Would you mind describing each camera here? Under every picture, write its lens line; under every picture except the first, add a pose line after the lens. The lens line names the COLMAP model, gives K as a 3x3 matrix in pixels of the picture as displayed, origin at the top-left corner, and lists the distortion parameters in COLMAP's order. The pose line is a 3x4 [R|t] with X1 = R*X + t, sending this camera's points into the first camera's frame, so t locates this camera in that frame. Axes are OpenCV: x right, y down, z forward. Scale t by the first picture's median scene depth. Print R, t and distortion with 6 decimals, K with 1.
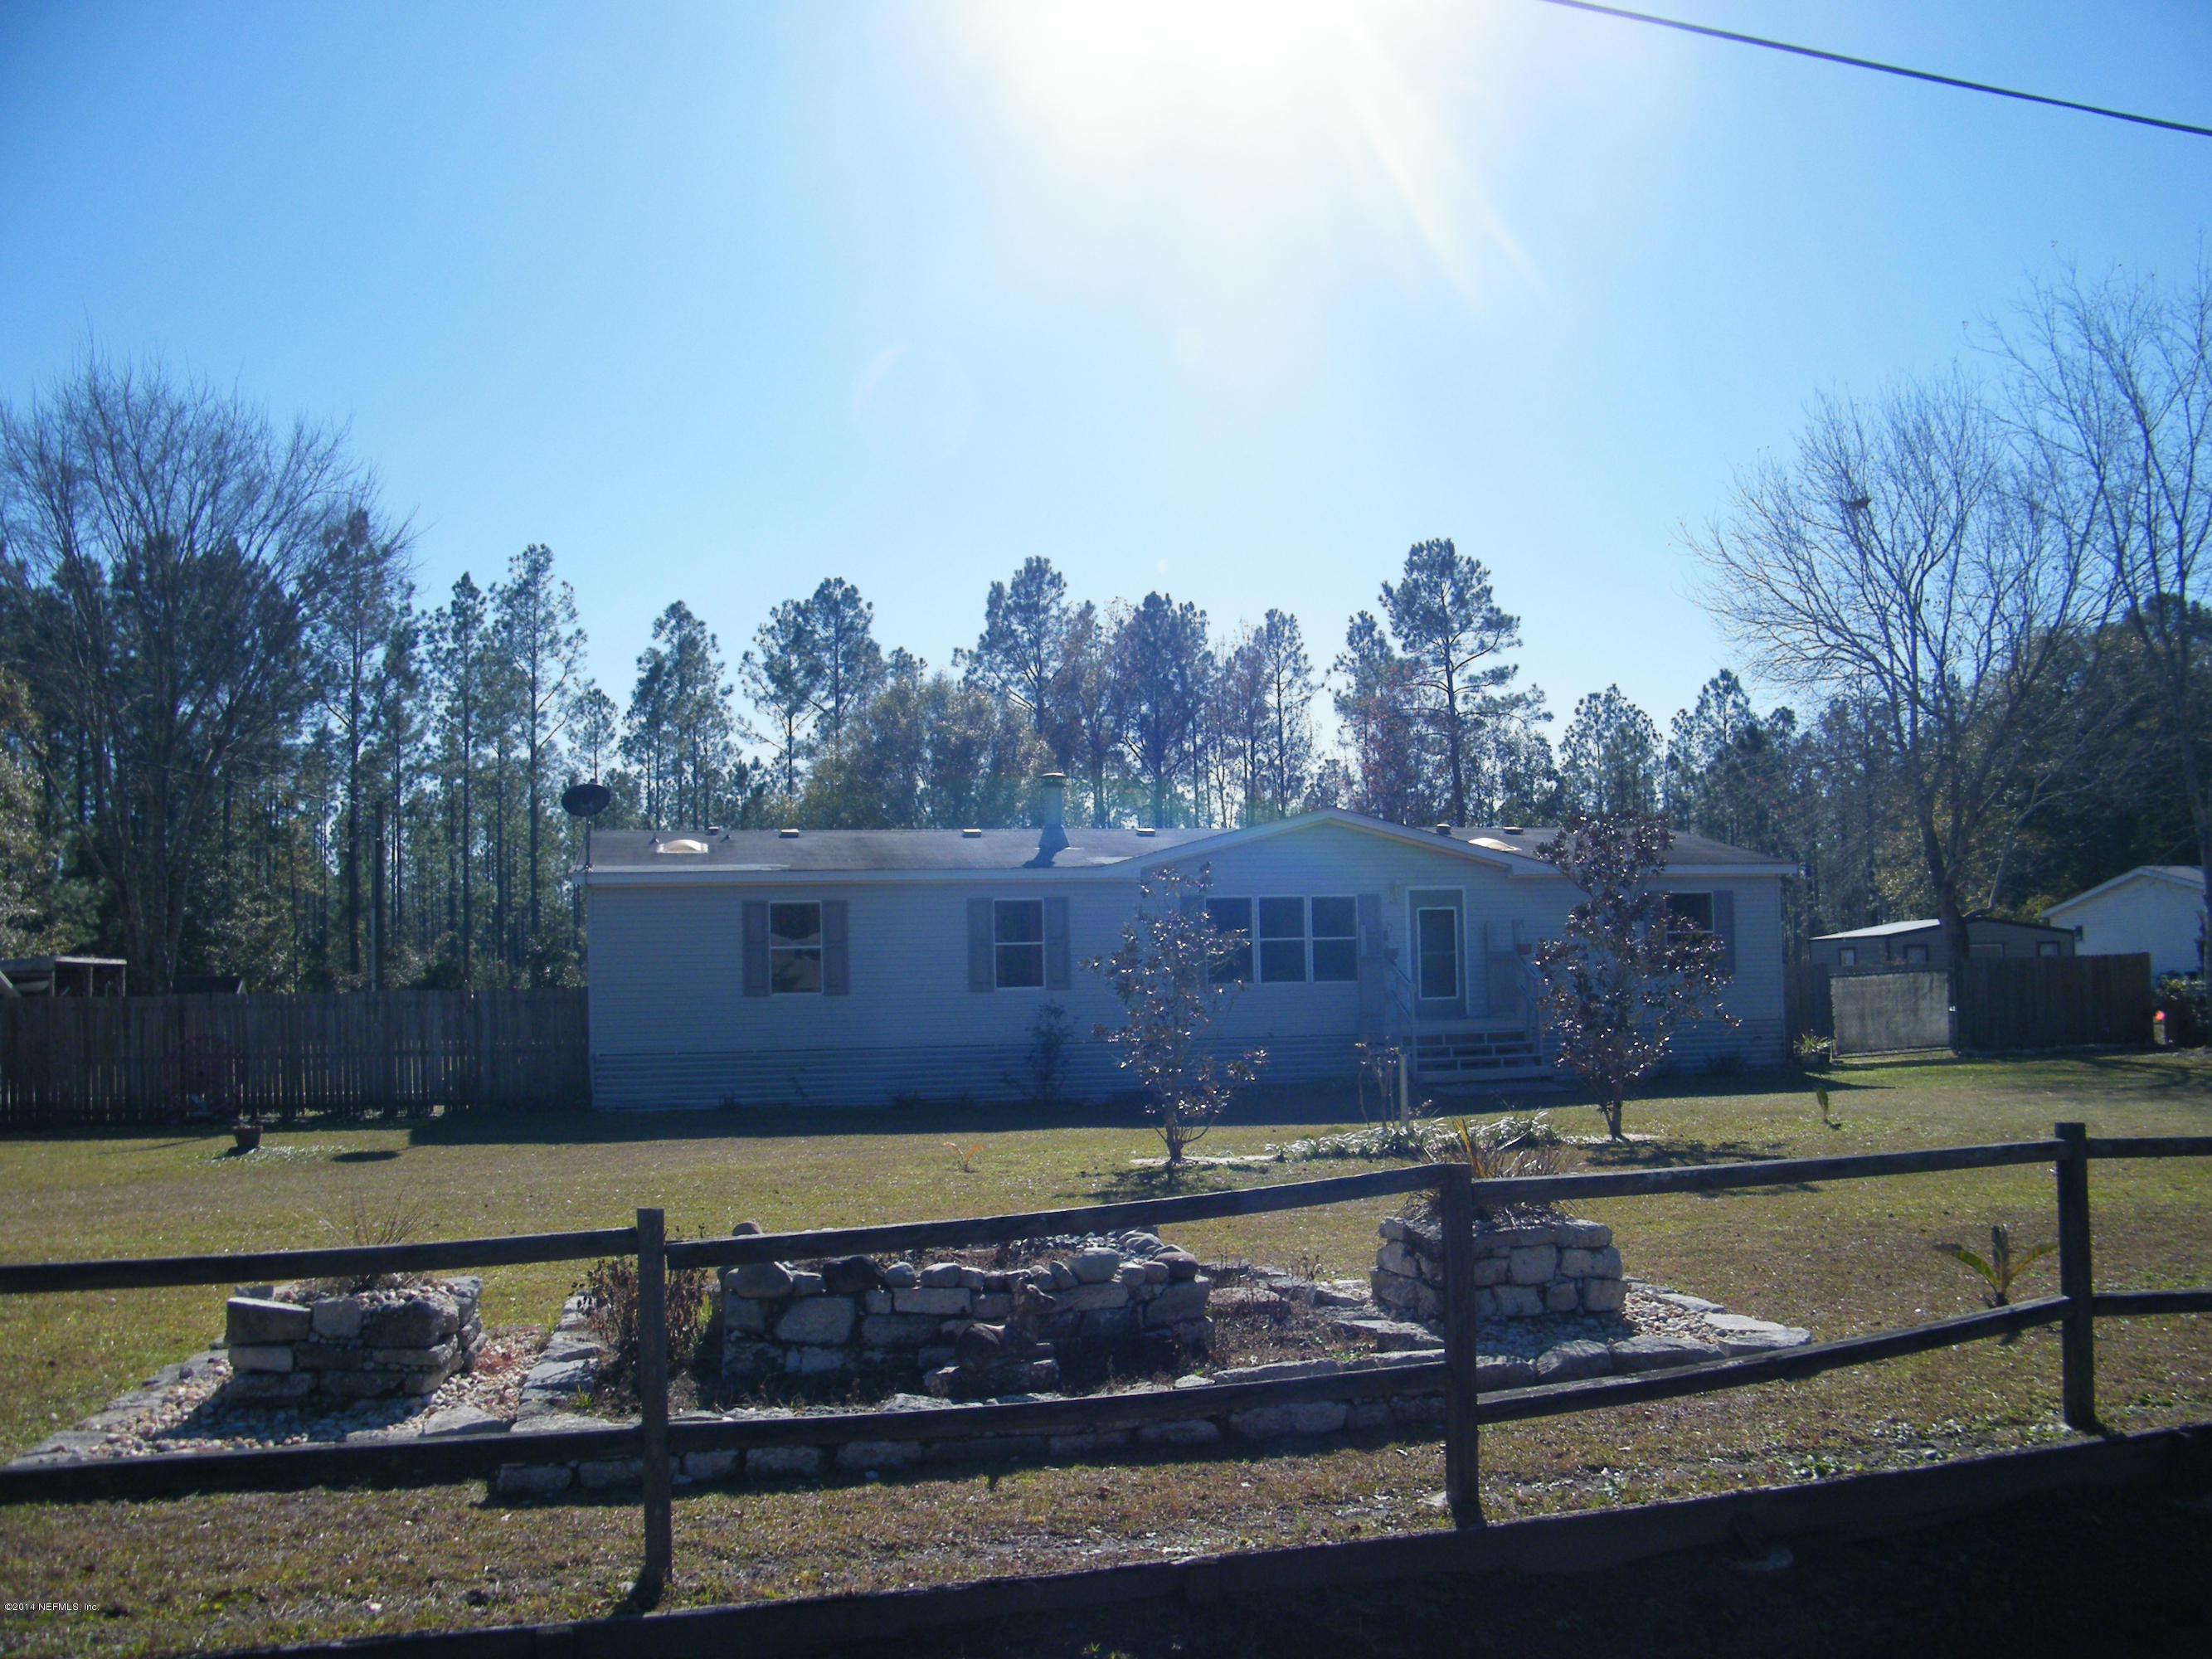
lens RADIAL K [[1781.8, 0, 1104.1], [0, 1781.8, 841.9], [0, 0, 1]] dist [-0.130136, 0.075079]
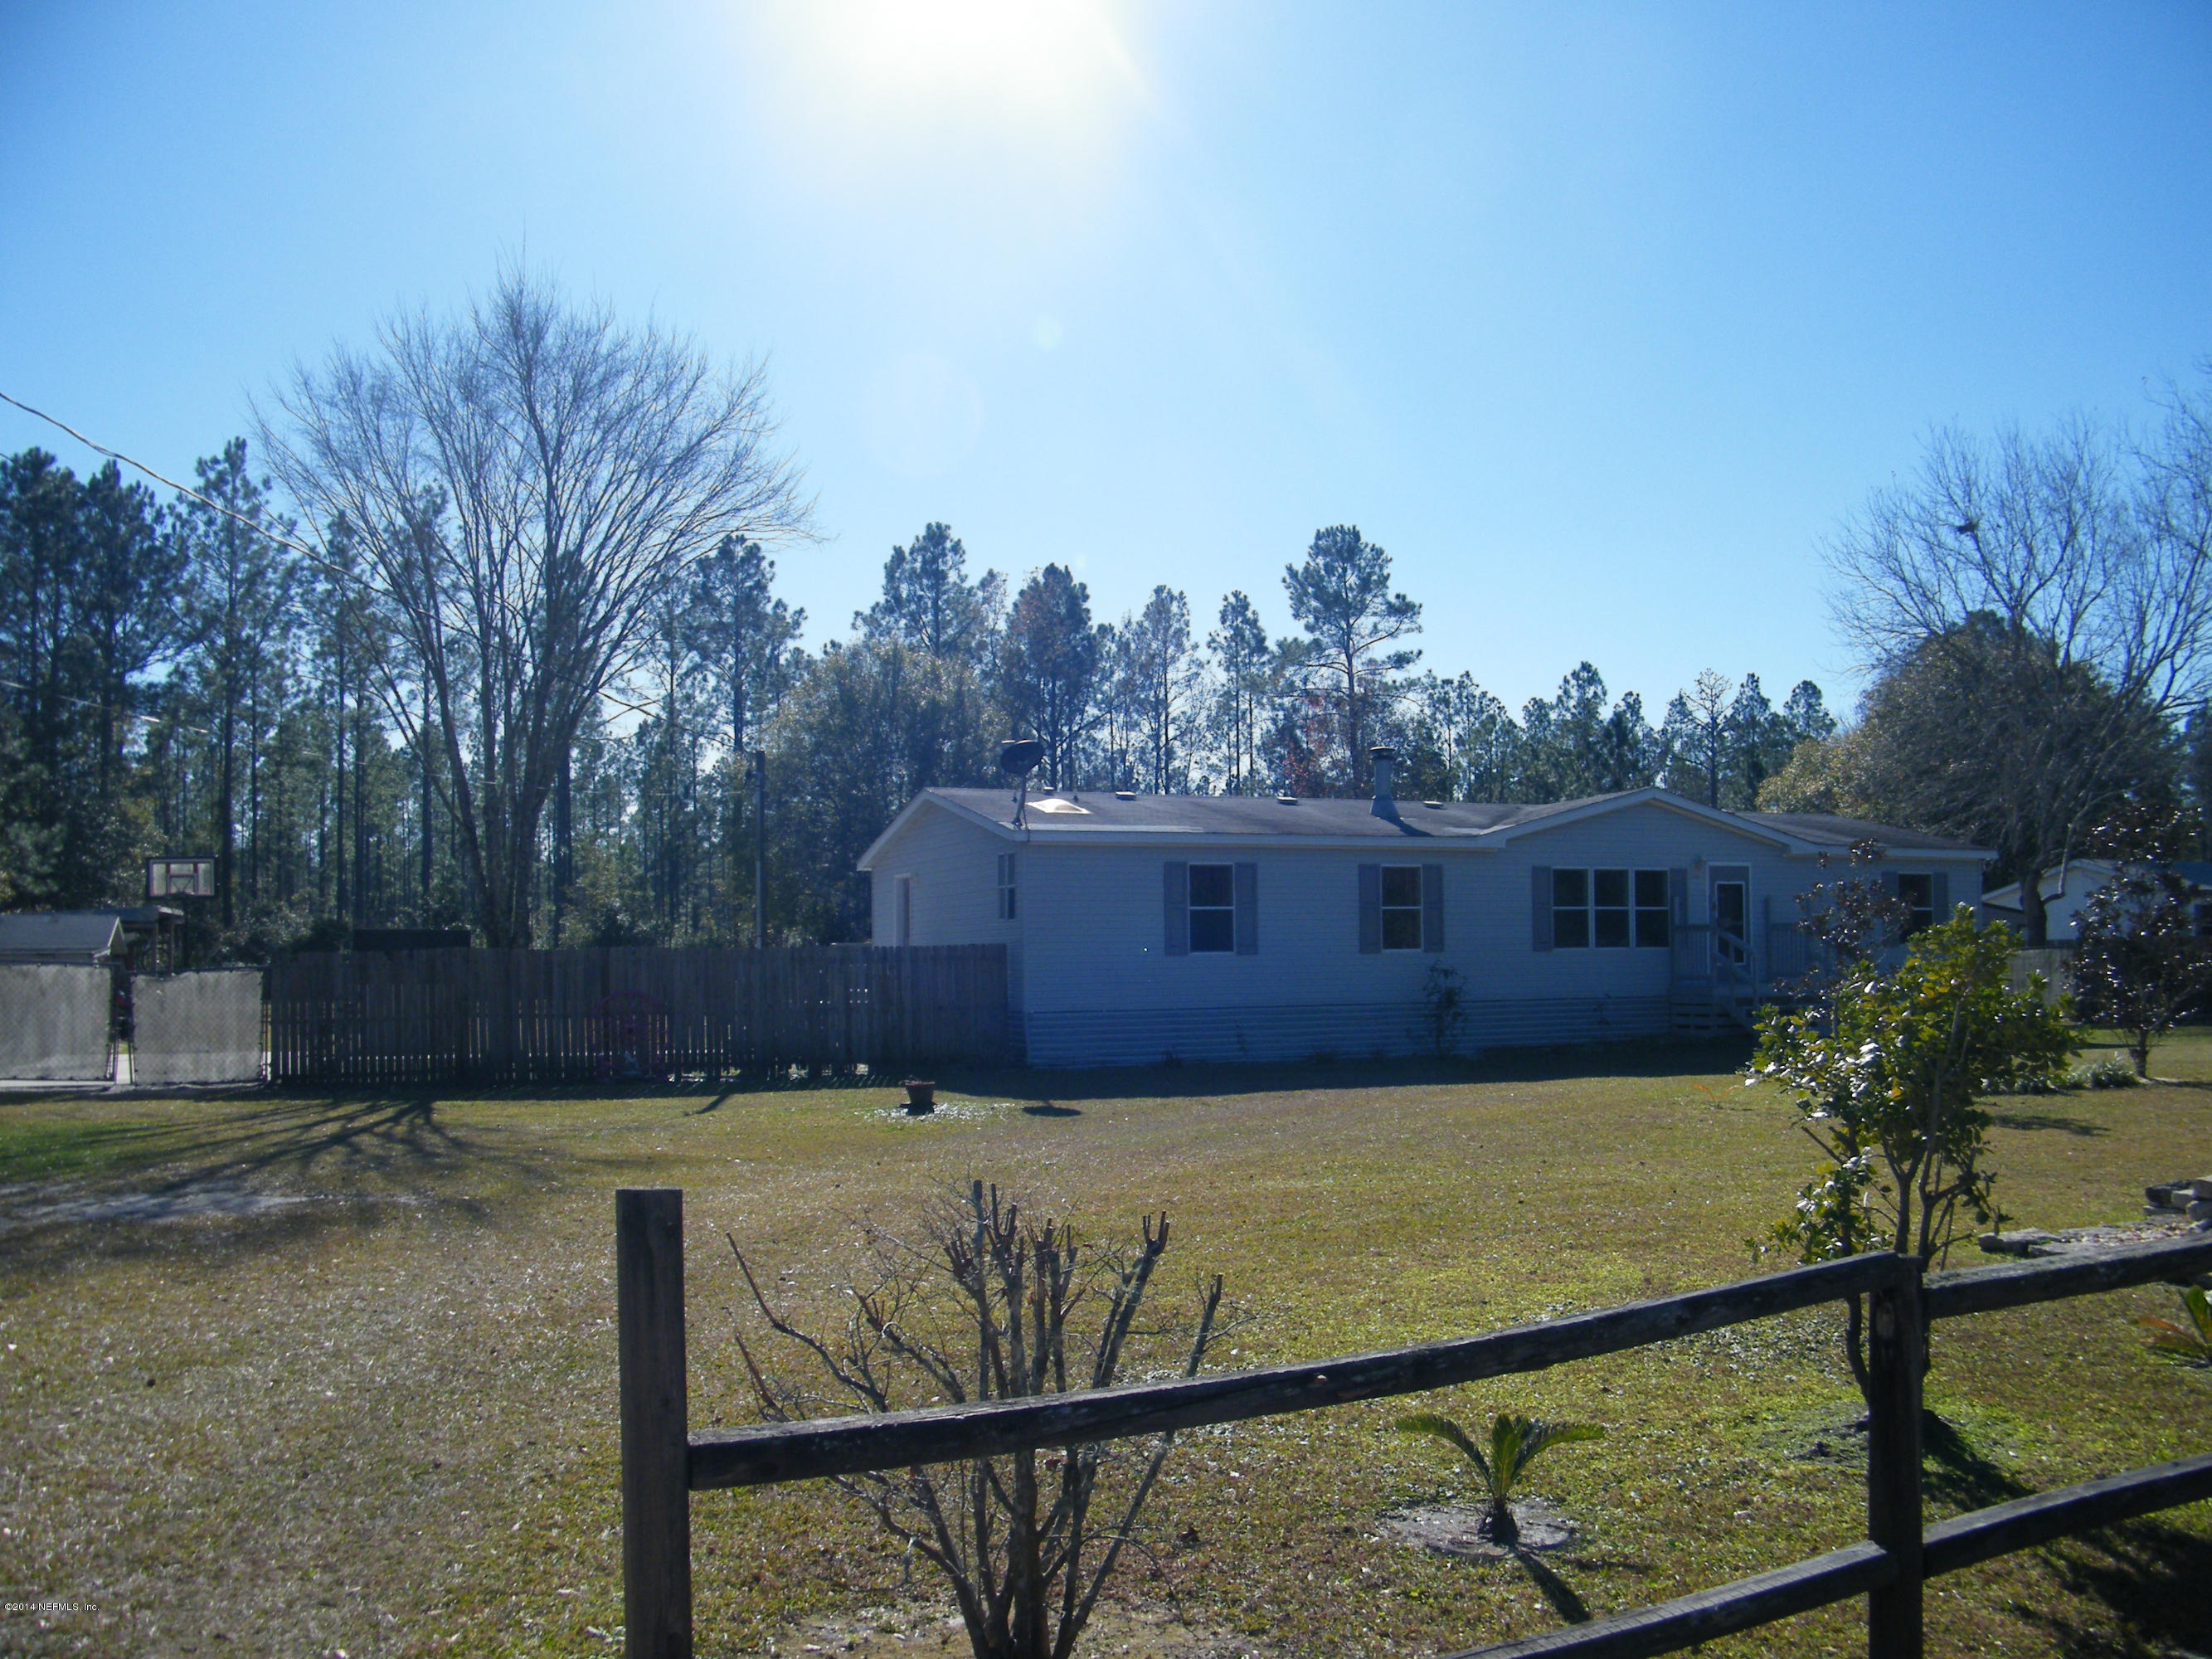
lens RADIAL K [[1781.8, 0, 1108.6], [0, 1781.8, 838.5], [0, 0, 1]] dist [-0.130136, 0.075079]
pose [[0.986153, 0.022735, 0.164270, -0.111730], [-0.025119, 0.999607, 0.012452, 0.002073], [-0.163923, -0.016406, 0.986337, -0.002348]]
